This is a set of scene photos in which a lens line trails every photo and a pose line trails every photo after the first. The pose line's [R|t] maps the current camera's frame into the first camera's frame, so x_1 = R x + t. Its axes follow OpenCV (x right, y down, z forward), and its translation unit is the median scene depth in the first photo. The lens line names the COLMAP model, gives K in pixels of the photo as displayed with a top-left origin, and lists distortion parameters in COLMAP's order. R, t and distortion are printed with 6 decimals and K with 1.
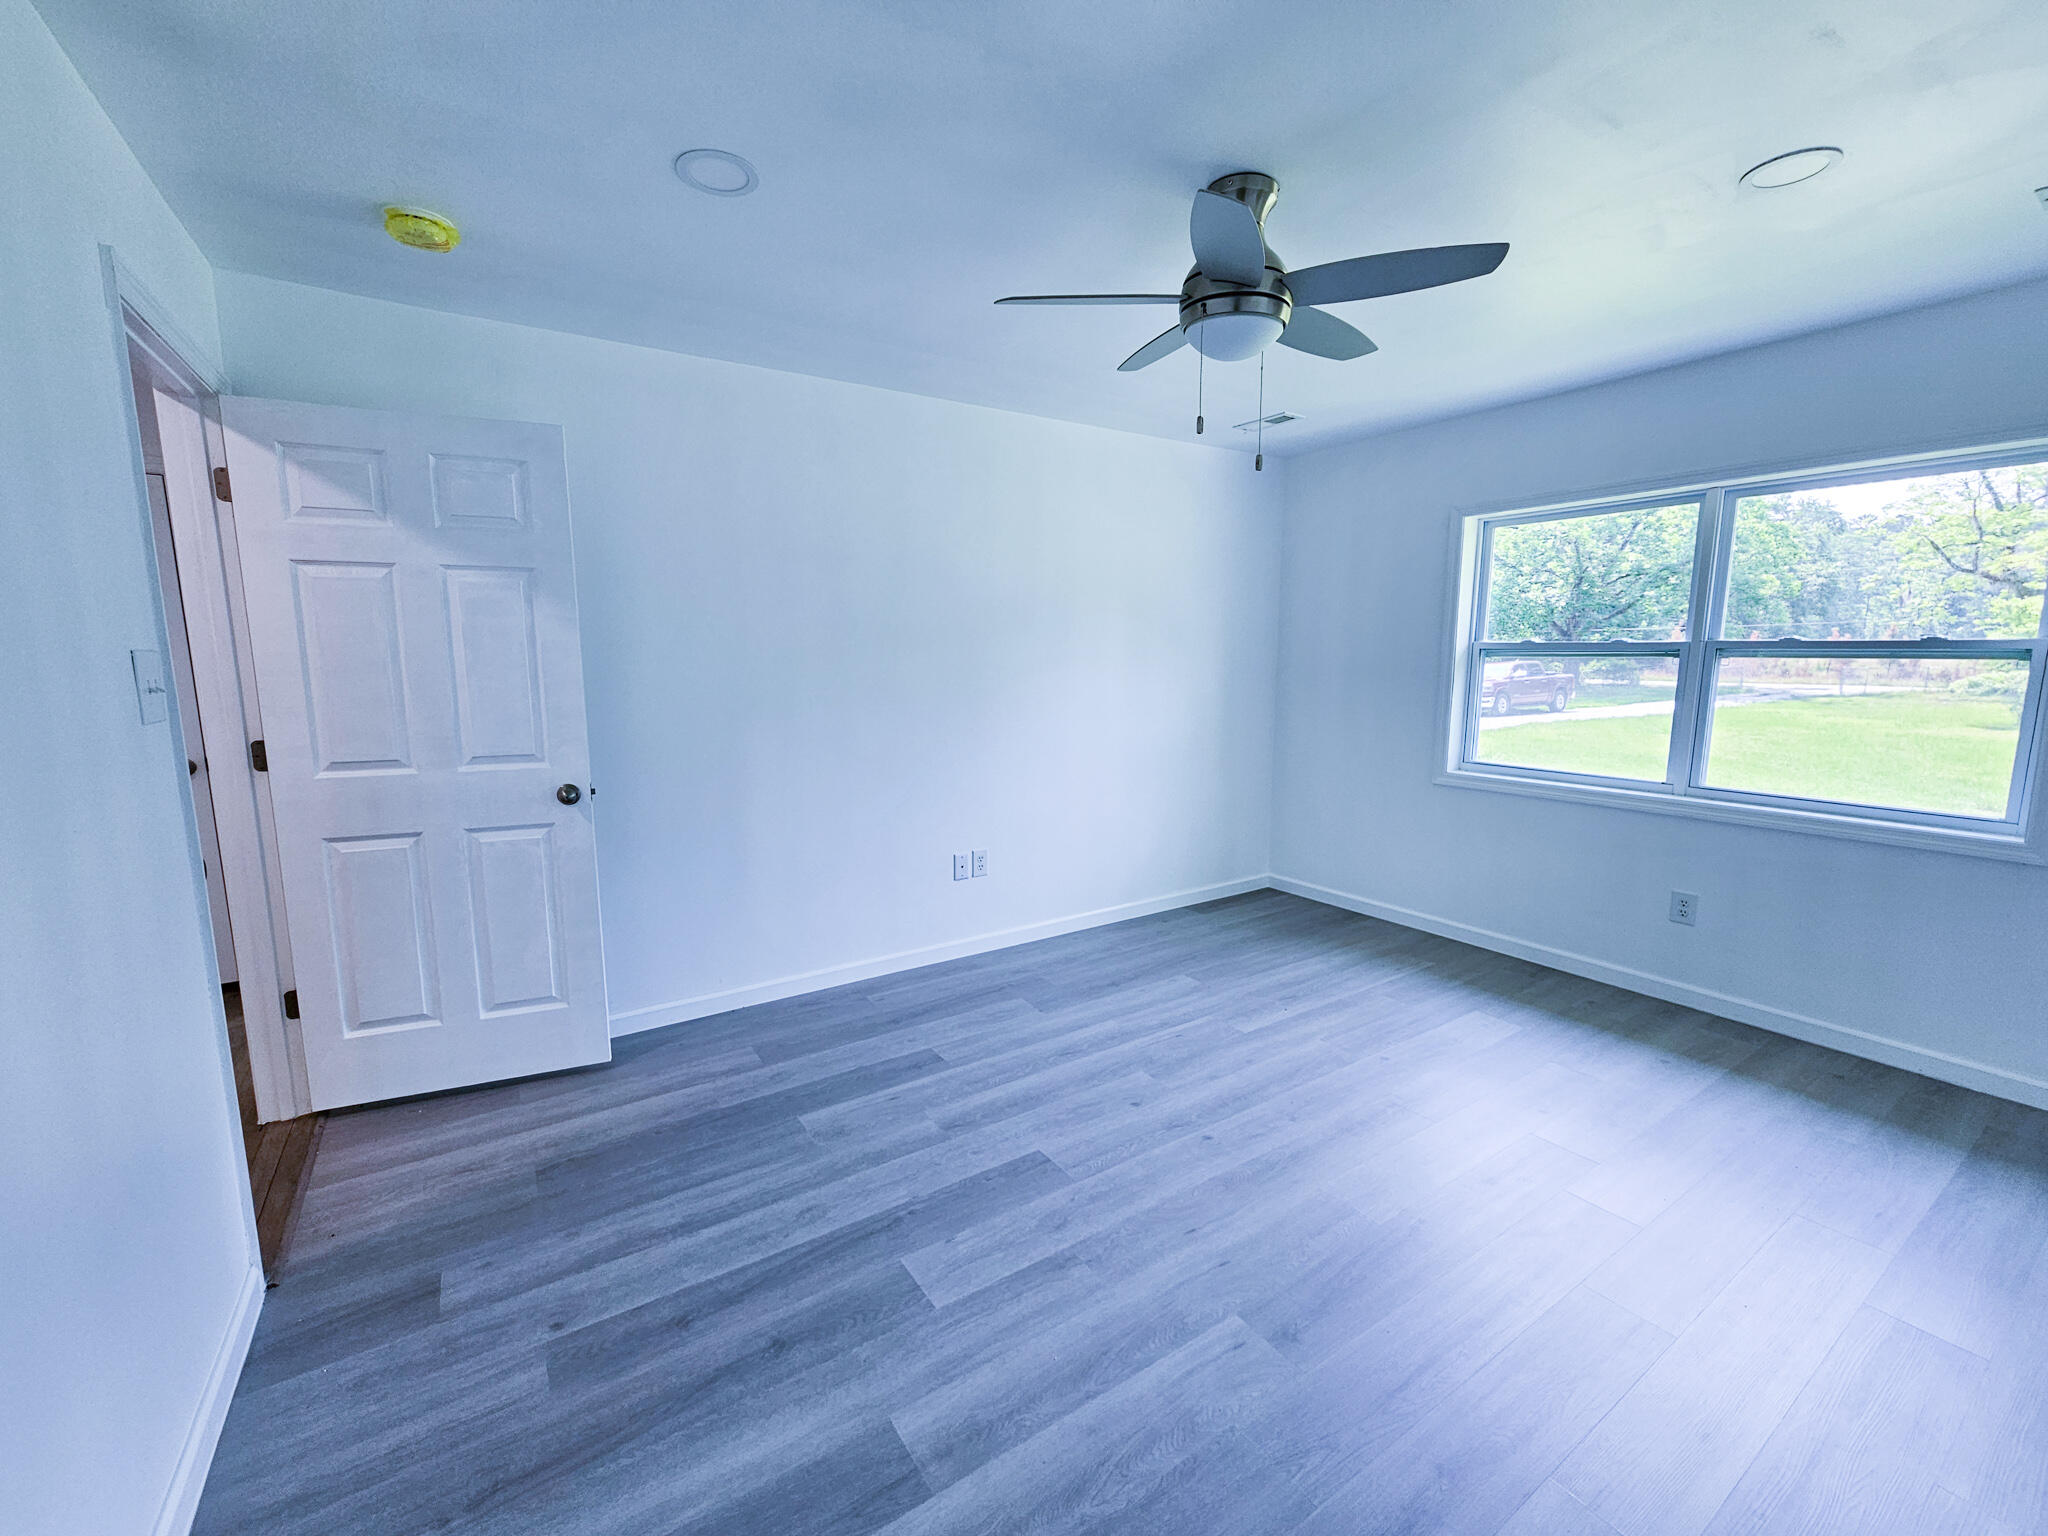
lens RADIAL K [[840.5, 0, 1019.9], [0, 840.5, 767.1], [0, 0, 1]] dist [-0.000211, -0.001091]
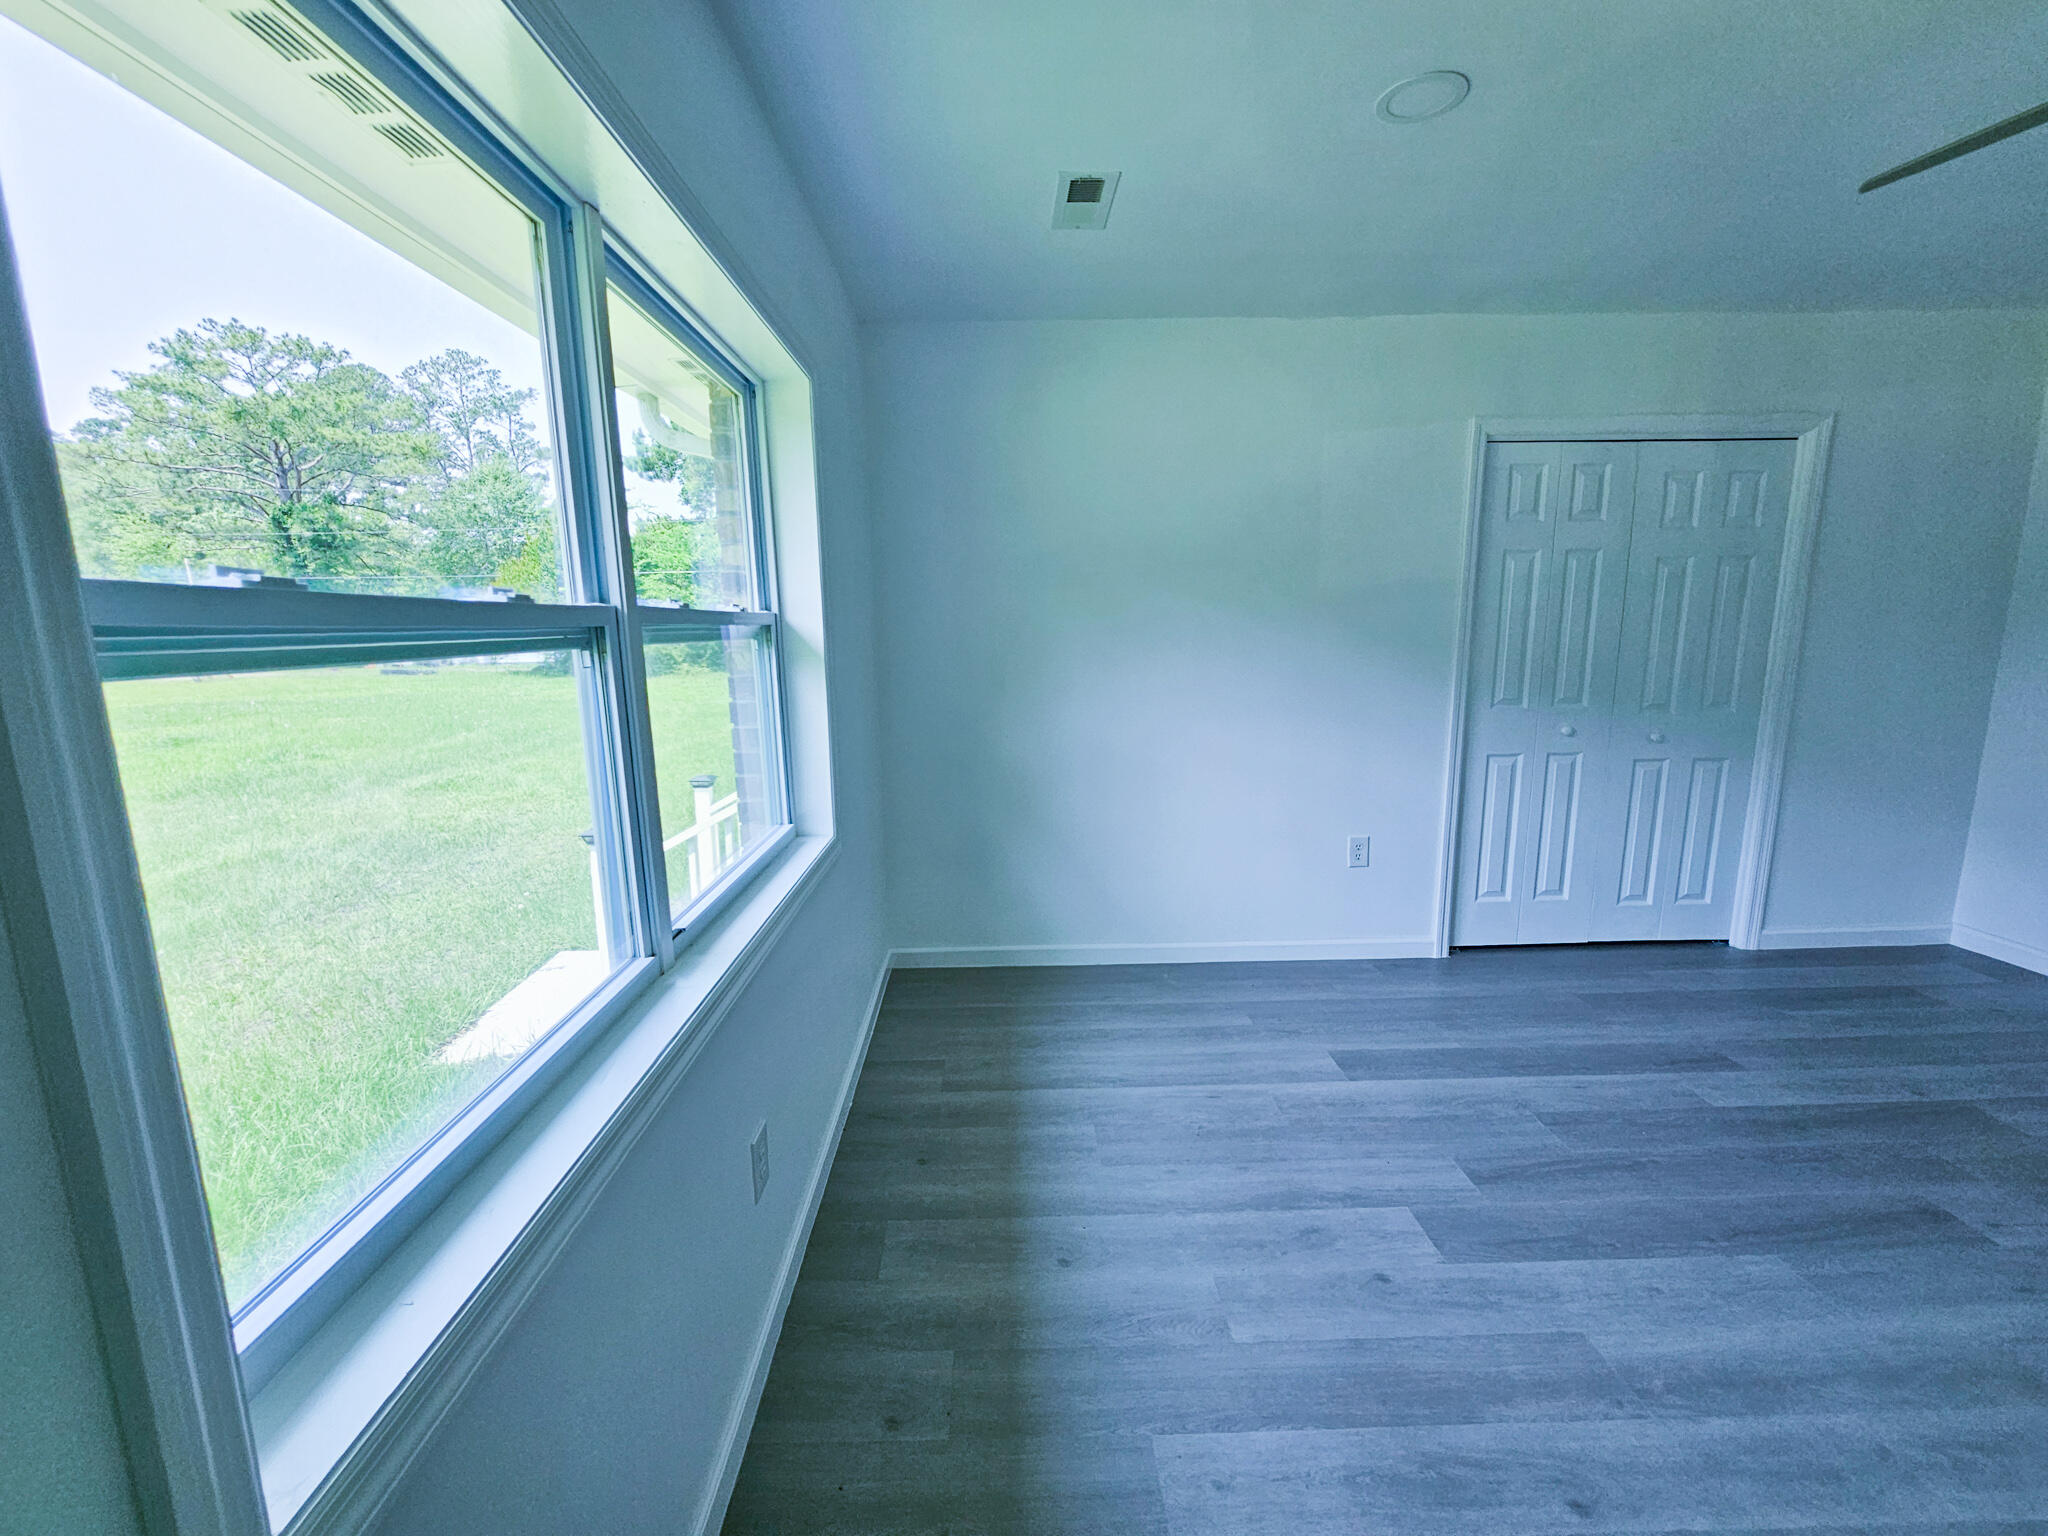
lens RADIAL K [[842.7, 0, 1008.2], [0, 842.7, 777.9], [0, 0, 1]] dist [-0.000047, -0.000597]
pose [[-0.847276, -0.074498, 0.525902, 0.498936], [0.097486, 0.951485, 0.291844, -0.197989], [-0.522130, 0.298541, -0.798908, 1.446213]]
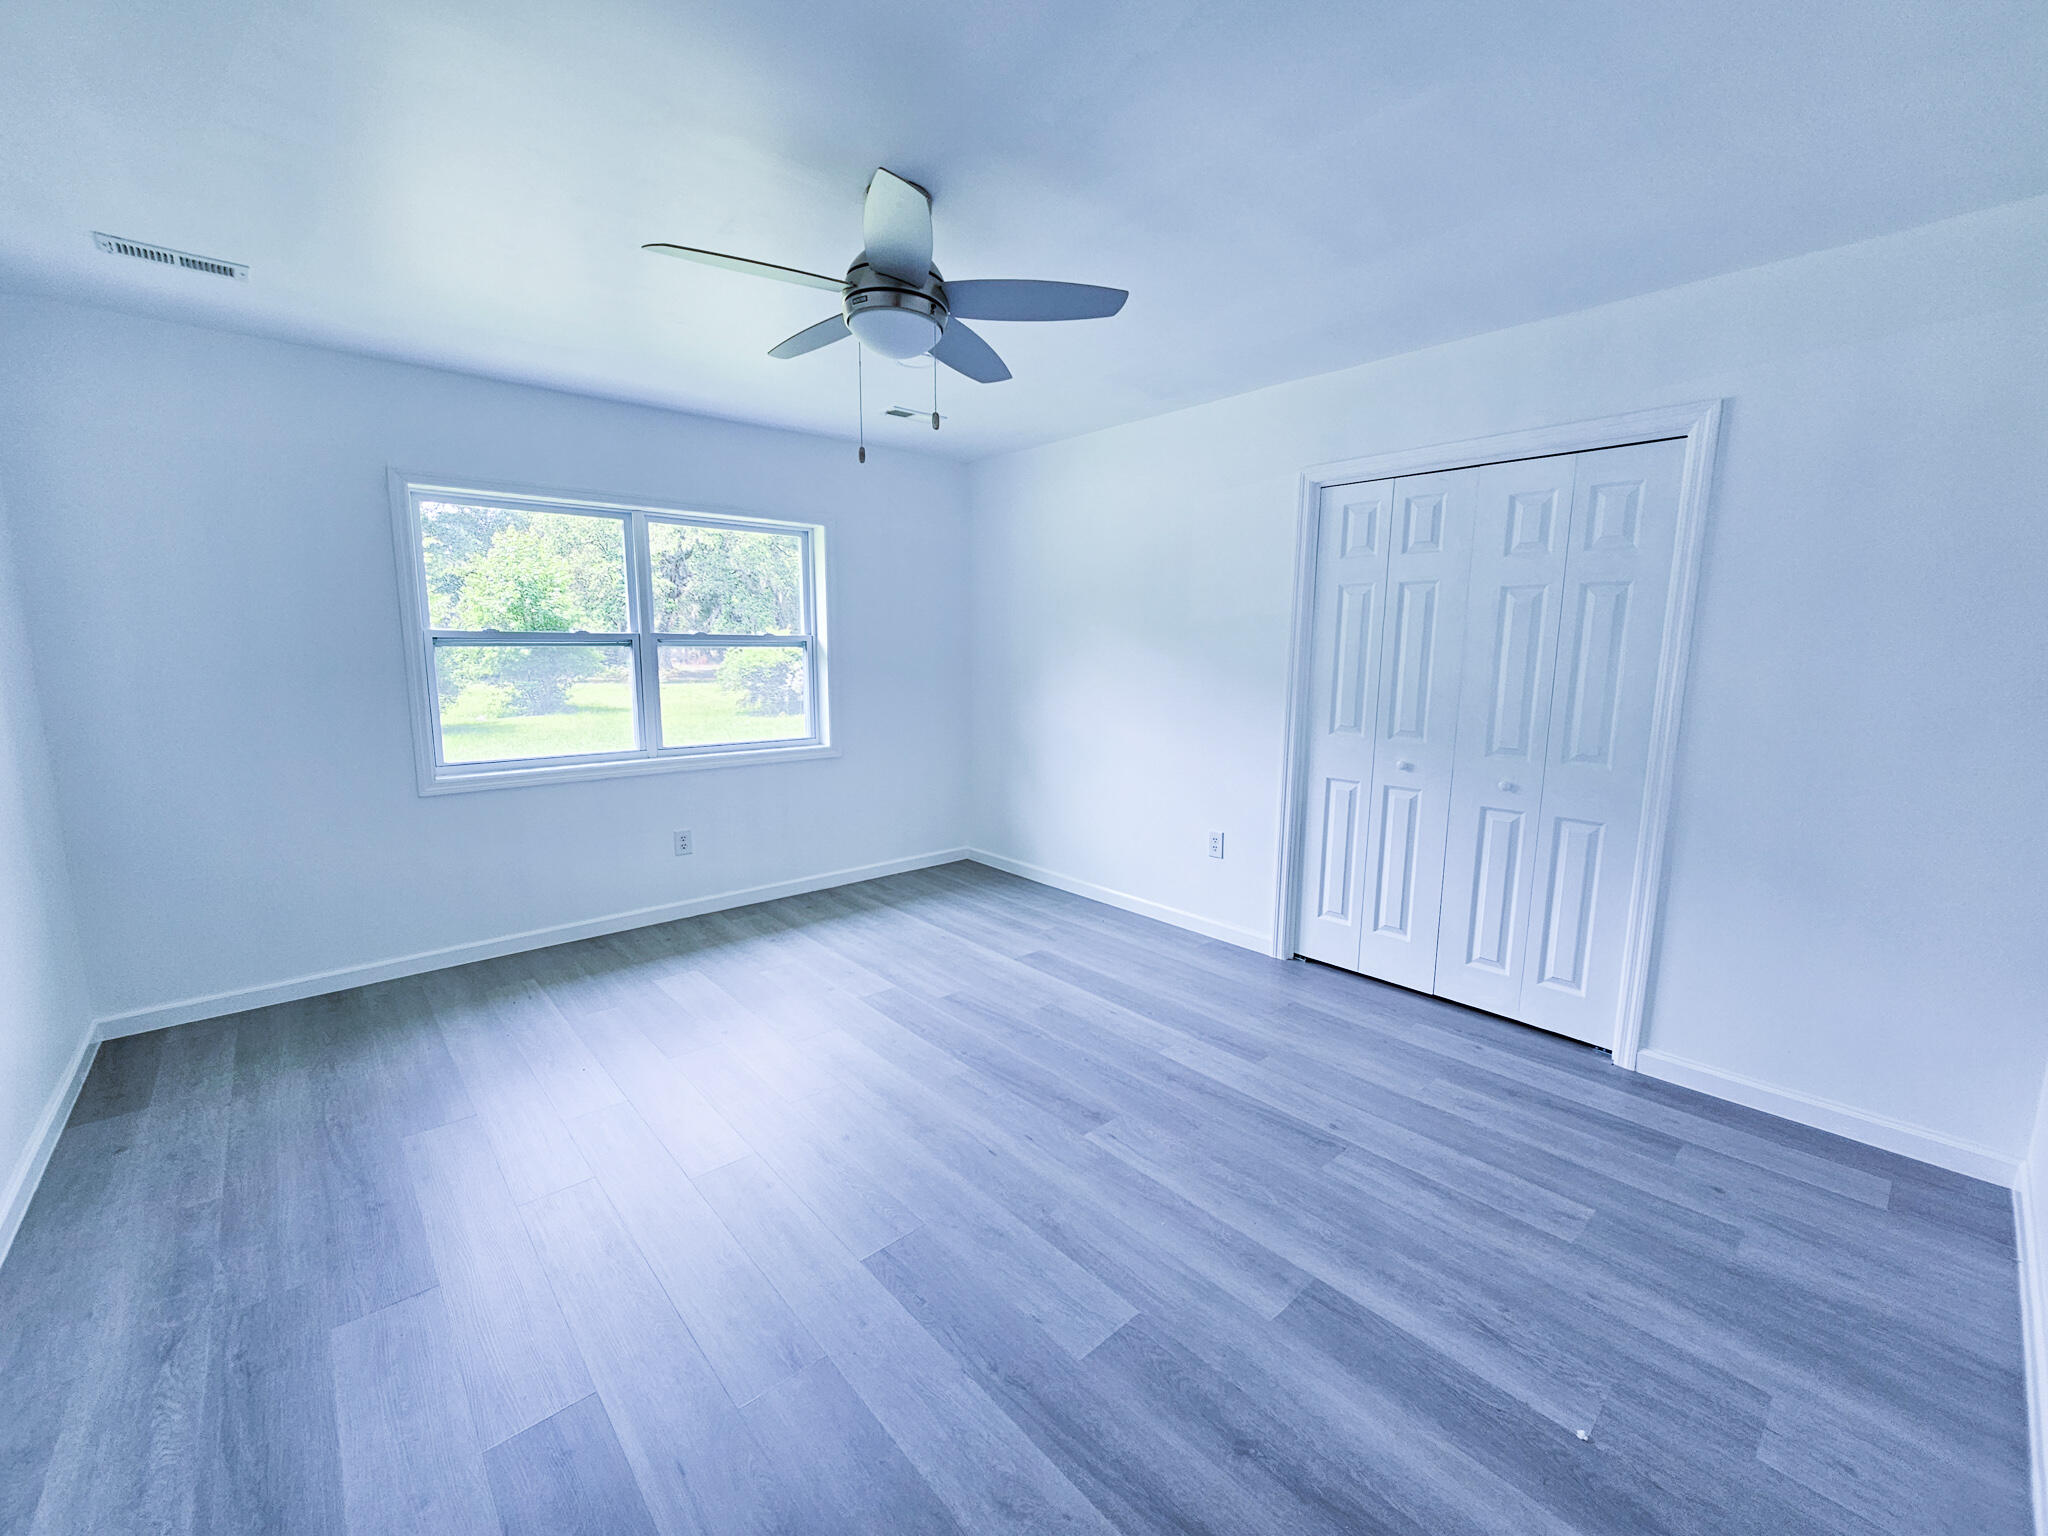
lens RADIAL K [[842.7, 0, 1008.2], [0, 842.7, 777.9], [0, 0, 1]] dist [-0.000047, -0.000597]
pose [[-0.135296, -0.151279, 0.979188, -0.602193], [0.134548, 0.976315, 0.169426, -0.092261], [-0.981627, 0.154670, -0.111737, 0.744738]]
